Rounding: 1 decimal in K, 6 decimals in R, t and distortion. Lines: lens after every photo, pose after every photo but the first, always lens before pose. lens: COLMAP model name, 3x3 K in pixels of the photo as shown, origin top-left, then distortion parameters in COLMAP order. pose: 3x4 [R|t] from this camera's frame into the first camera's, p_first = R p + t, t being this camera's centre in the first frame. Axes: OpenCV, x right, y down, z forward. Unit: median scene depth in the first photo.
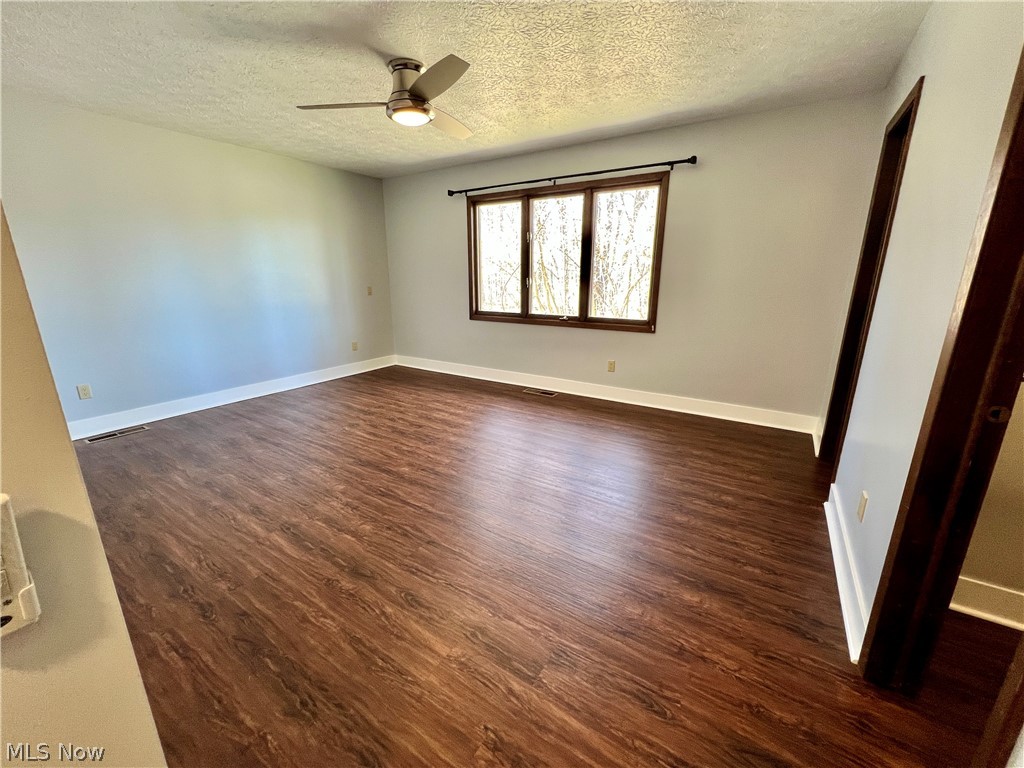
lens RADIAL K [[410.4, 0, 509.1], [0, 410.4, 382.4], [0, 0, 1]] dist [-0.000767, 0.000216]
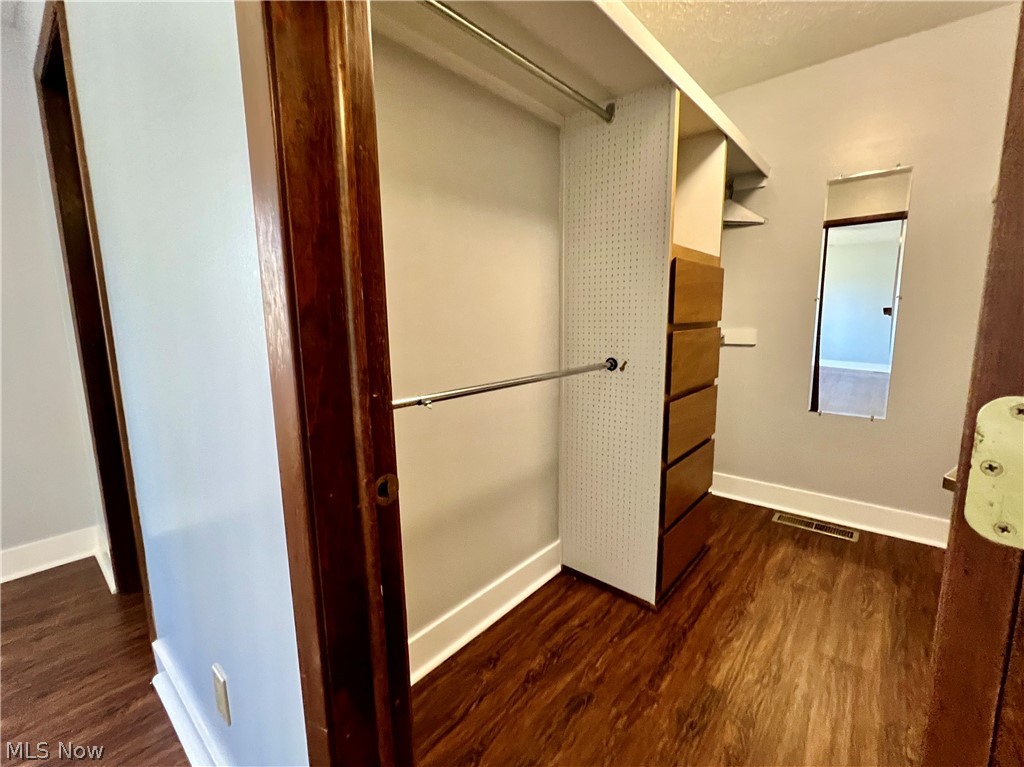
lens RADIAL K [[426.4, 0, 509.5], [0, 426.4, 379.3], [0, 0, 1]] dist [-0.000504, -0.000329]
pose [[0.117831, -0.139854, 0.983136, 0.299680], [0.271924, 0.956736, 0.103508, -0.037078], [-0.955078, 0.255142, 0.150763, 0.324874]]
